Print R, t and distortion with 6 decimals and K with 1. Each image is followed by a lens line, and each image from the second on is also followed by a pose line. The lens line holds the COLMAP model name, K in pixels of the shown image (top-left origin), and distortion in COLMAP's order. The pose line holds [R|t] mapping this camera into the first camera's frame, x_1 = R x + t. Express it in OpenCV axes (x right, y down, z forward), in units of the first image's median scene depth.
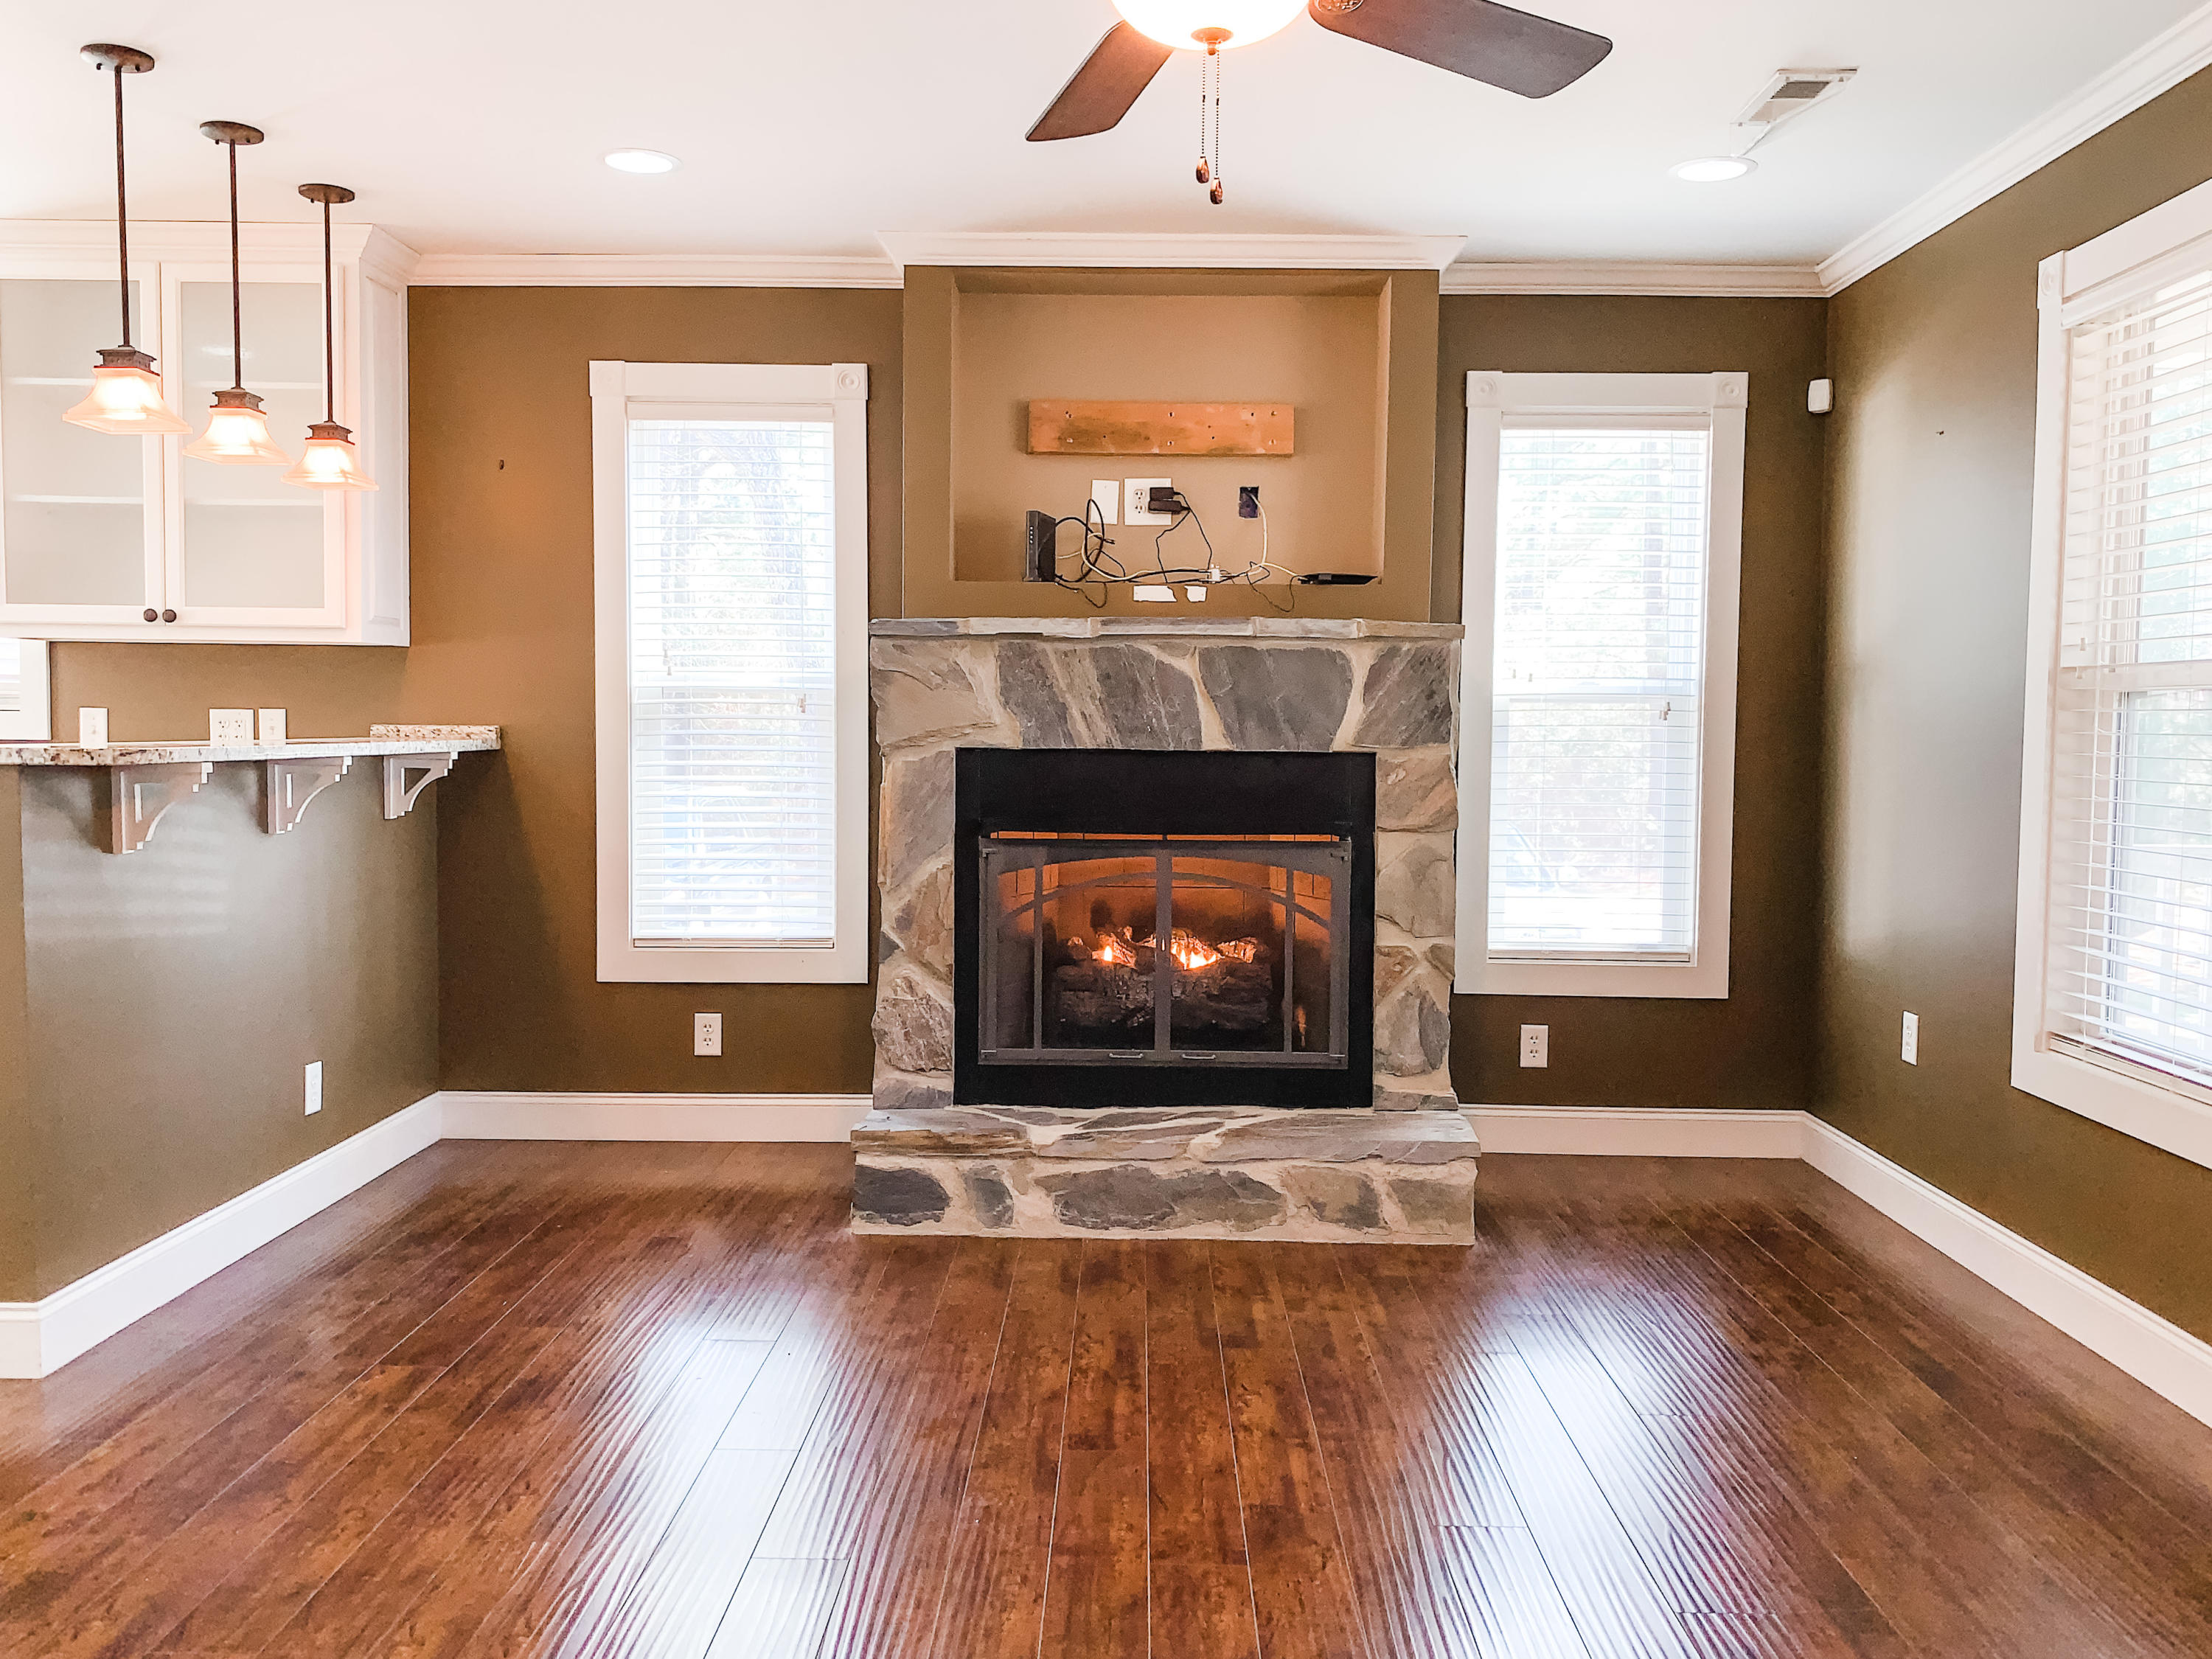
lens RADIAL K [[1696.3, 0, 1106.0], [0, 1696.3, 829.5], [0, 0, 1]] dist [0.150146, -0.245553]
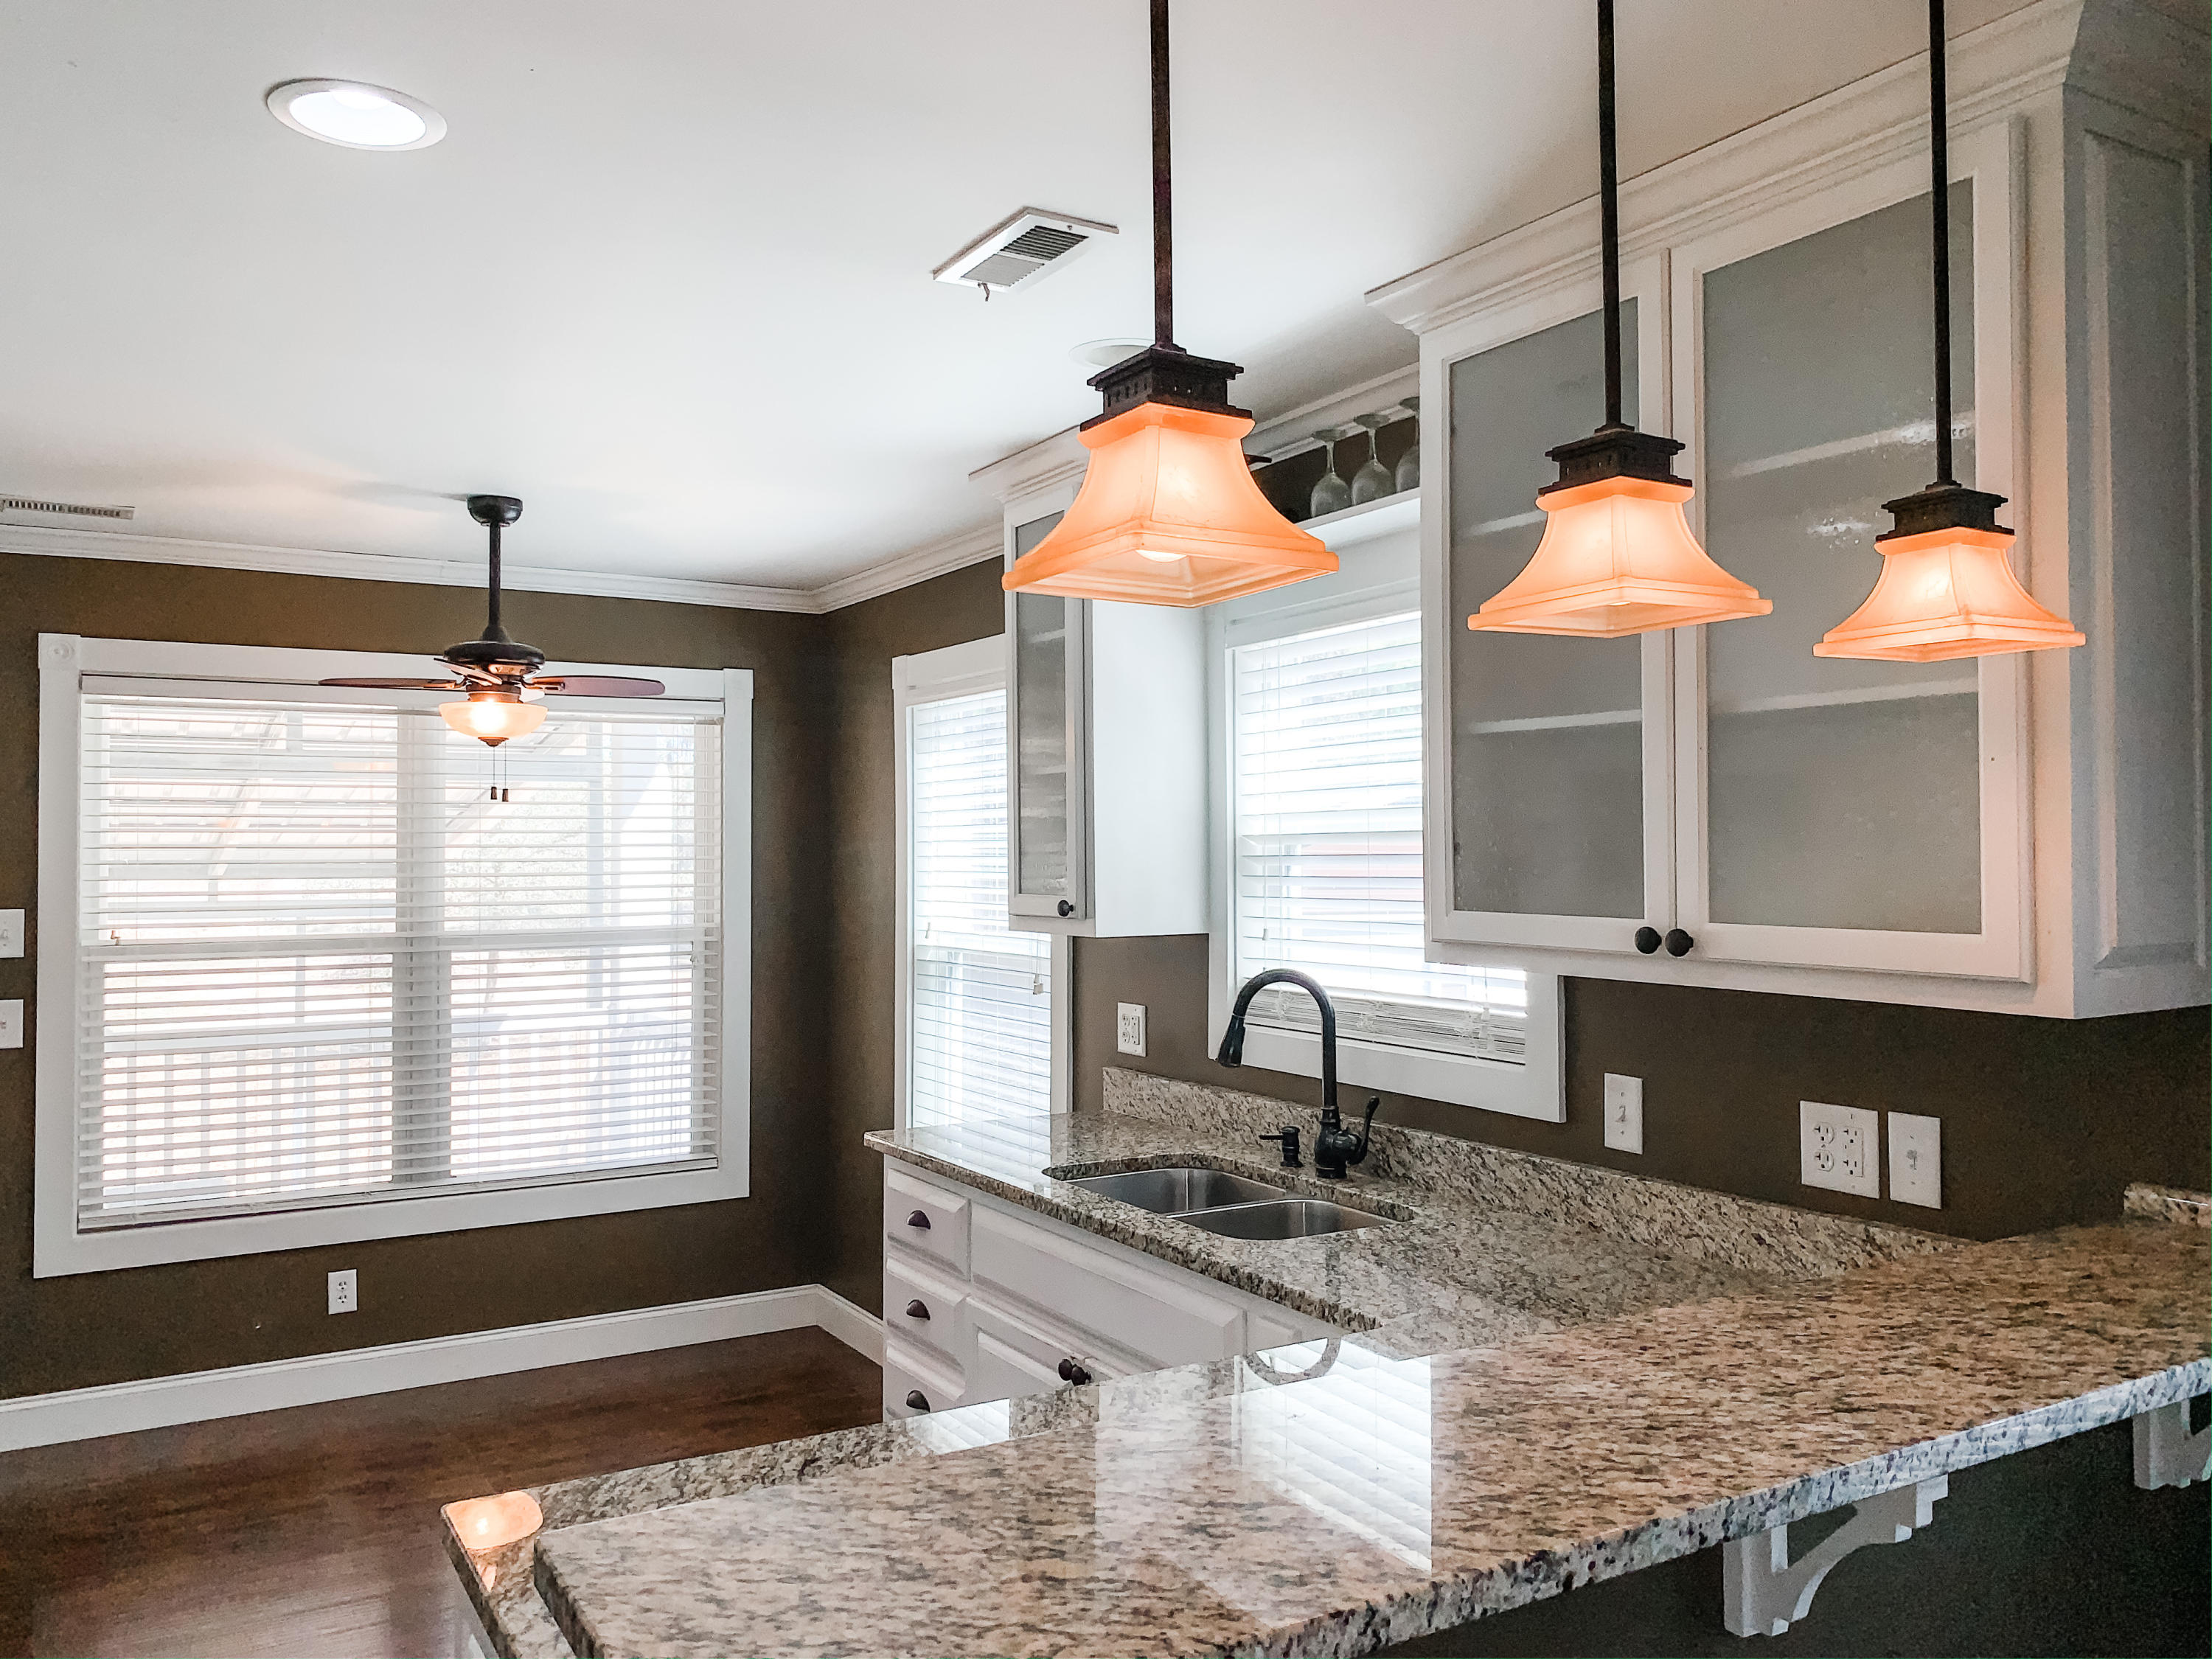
lens RADIAL K [[1676.2, 0, 1086.2], [0, 1676.2, 779.4], [0, 0, 1]] dist [0.084462, -0.208231]
pose [[0.528079, -0.050056, -0.847719, -0.237716], [-0.038265, 0.995845, -0.082639, -0.133147], [0.848333, 0.076078, 0.523969, 0.651427]]
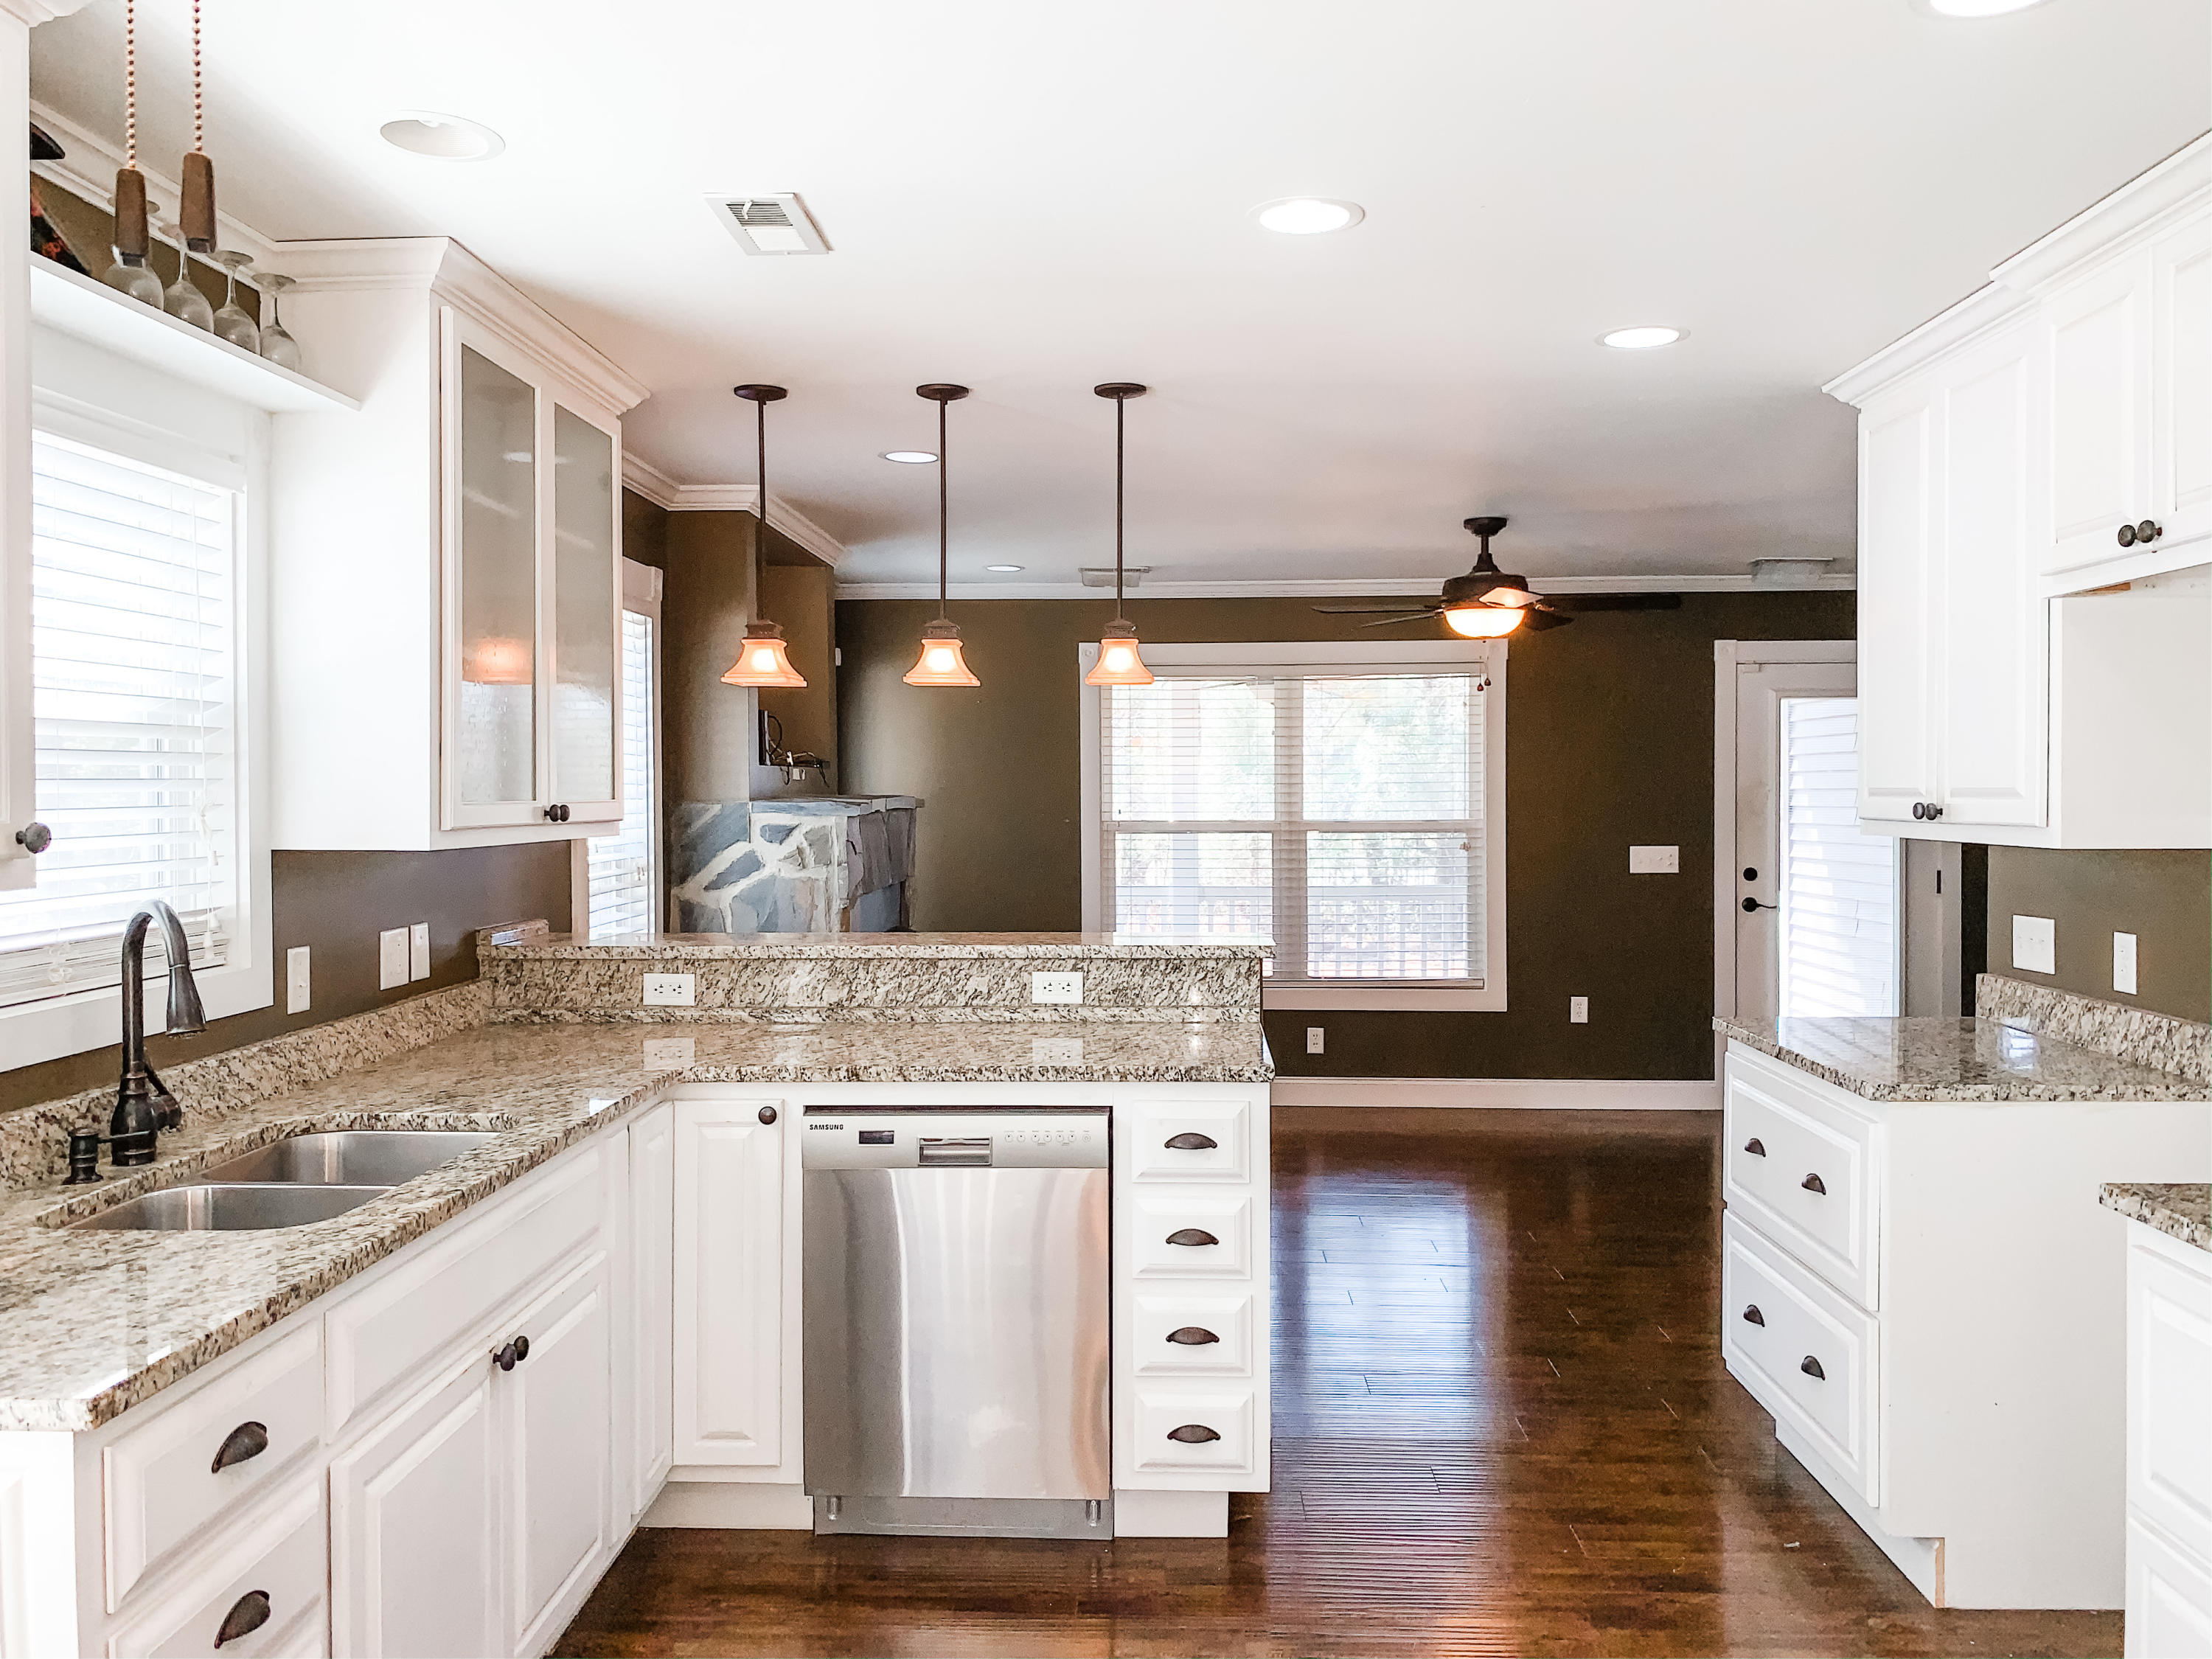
lens RADIAL K [[1702.8, 0, 1116.5], [0, 1702.8, 784.1], [0, 0, 1]] dist [0.011476, -0.023754]
pose [[0.006055, -0.010855, 0.999923, -1.423276], [0.064003, 0.997895, 0.010445, -0.138518], [-0.997931, 0.063935, 0.006737, 0.800204]]
